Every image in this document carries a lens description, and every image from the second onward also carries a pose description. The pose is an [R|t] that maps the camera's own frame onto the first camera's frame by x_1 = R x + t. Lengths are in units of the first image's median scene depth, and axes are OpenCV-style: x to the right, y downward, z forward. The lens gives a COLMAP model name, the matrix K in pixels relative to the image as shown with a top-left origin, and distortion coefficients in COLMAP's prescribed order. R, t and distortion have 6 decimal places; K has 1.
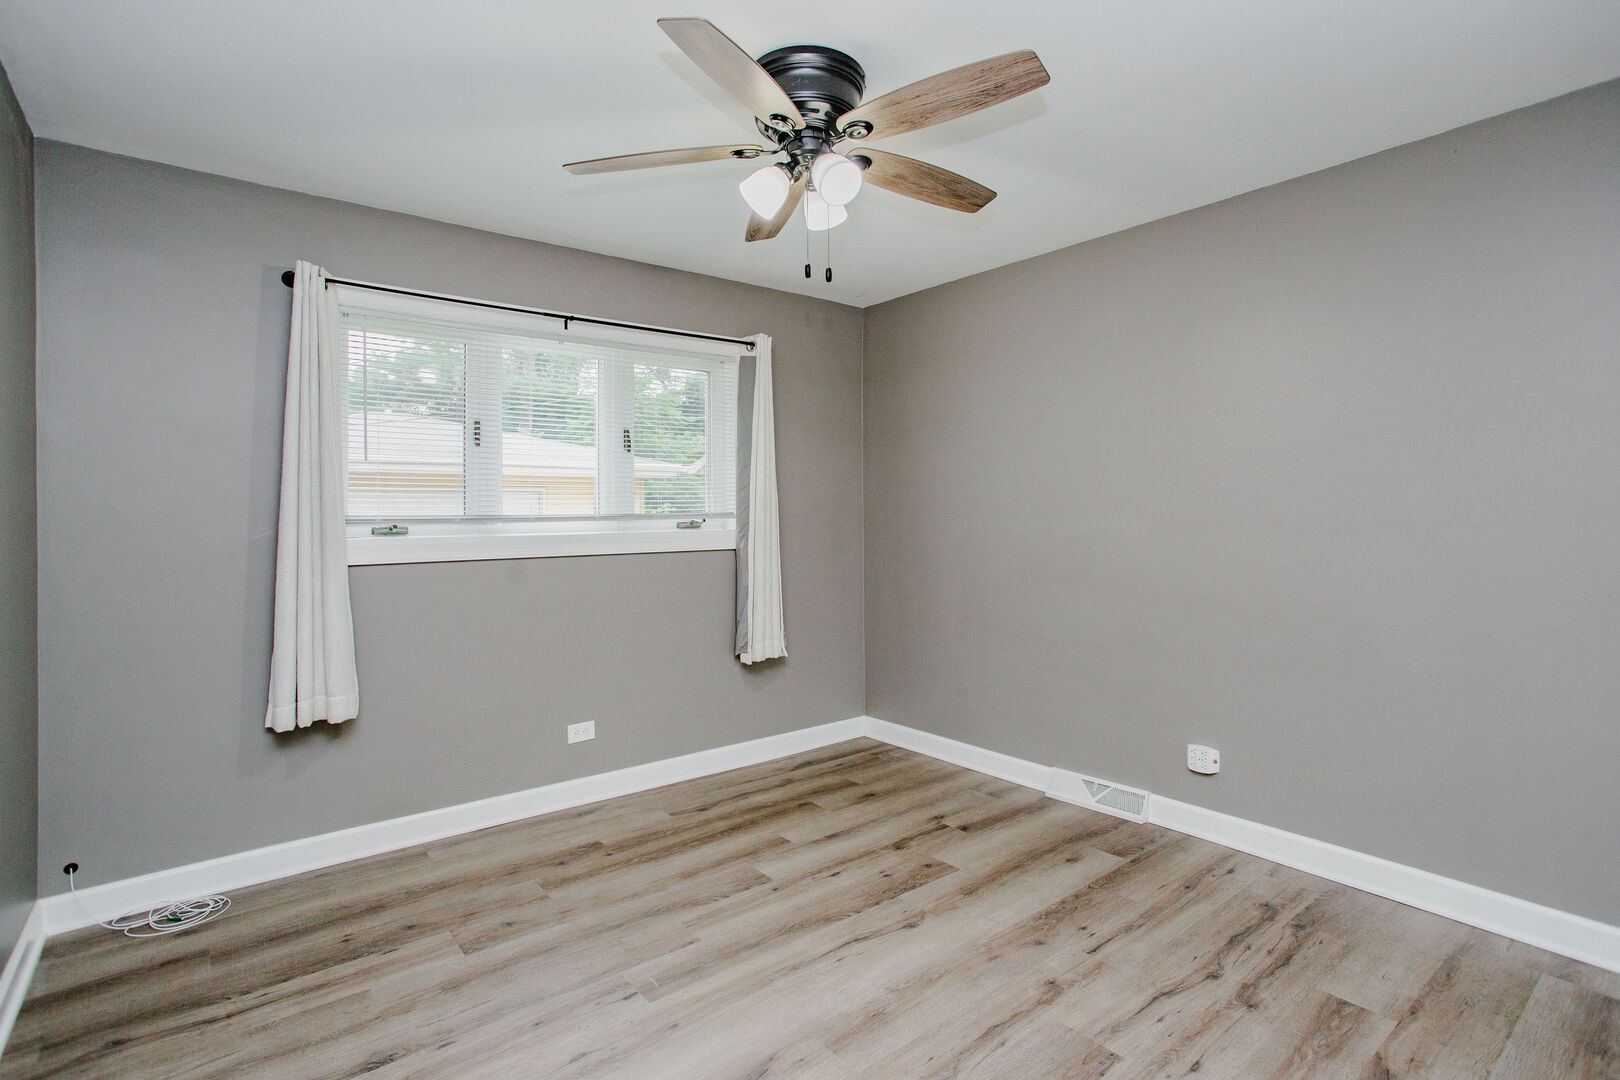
lens RADIAL K [[784.0, 0, 807.7], [0, 784.0, 525.9], [0, 0, 1]] dist [-0.051871, 0.024854]
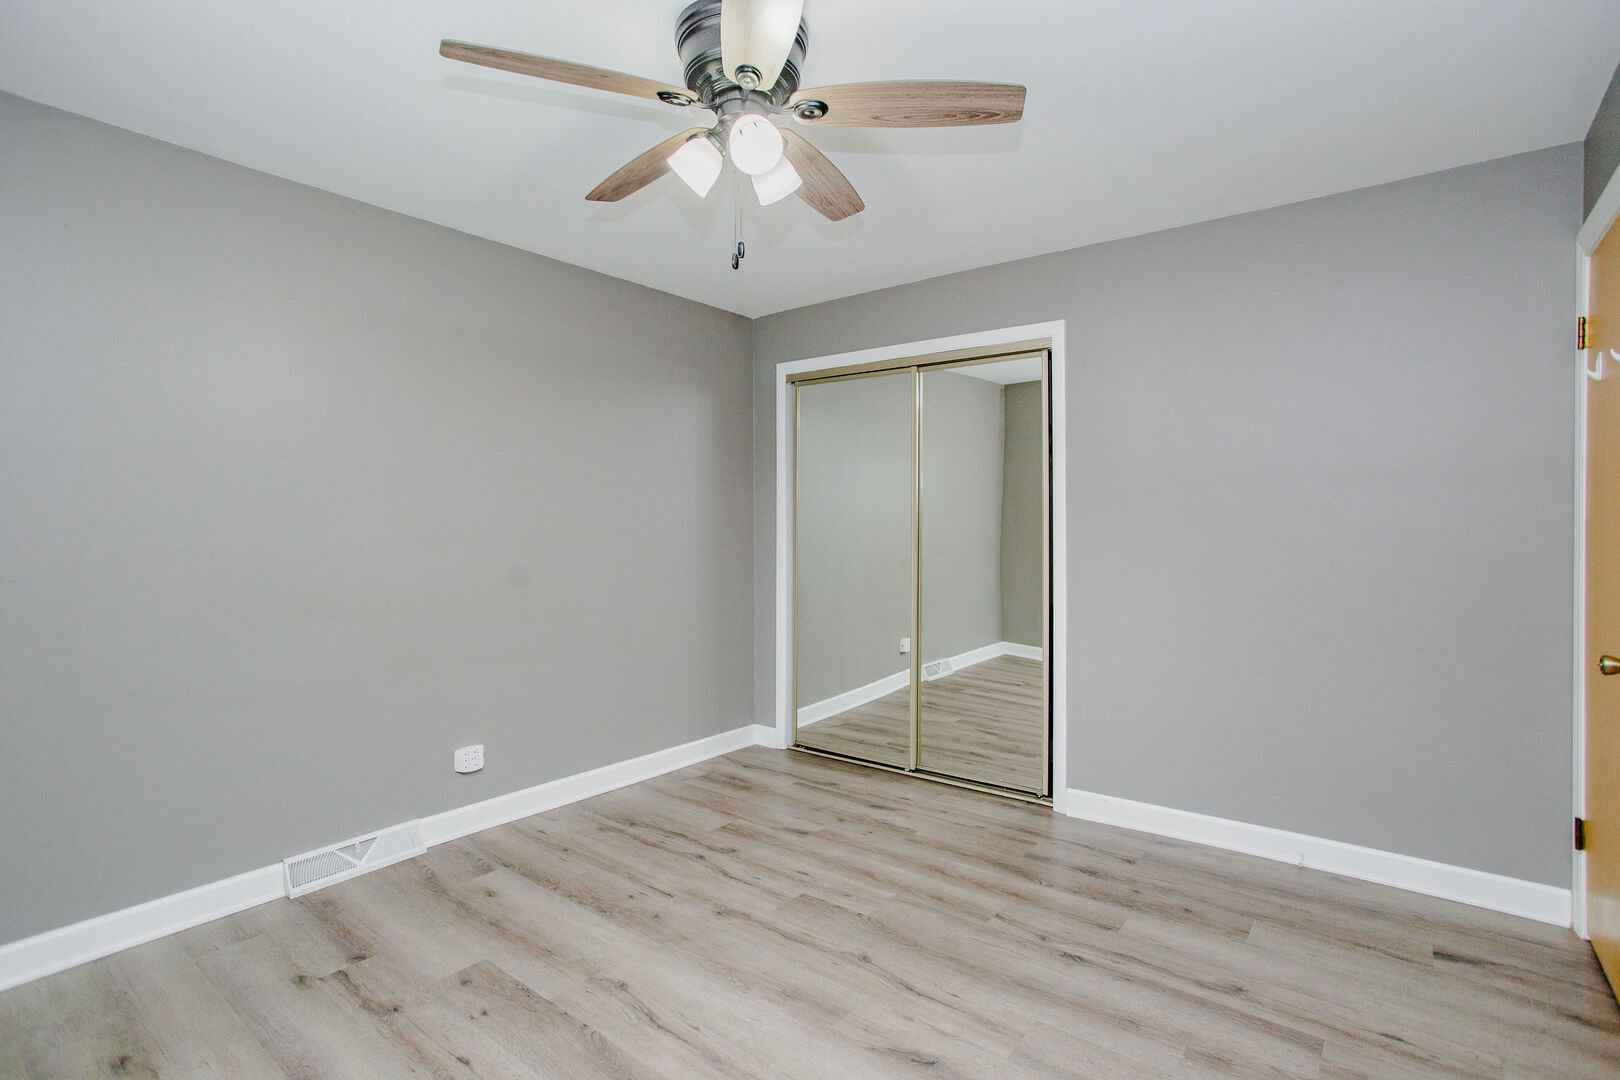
lens RADIAL K [[784.0, 0, 807.7], [0, 784.0, 525.9], [0, 0, 1]] dist [-0.051871, 0.024854]
pose [[-0.224931, 0.004213, 0.974366, -0.755305], [0.021395, 0.999771, 0.000616, -0.005679], [-0.974140, 0.020985, -0.224970, 0.953365]]
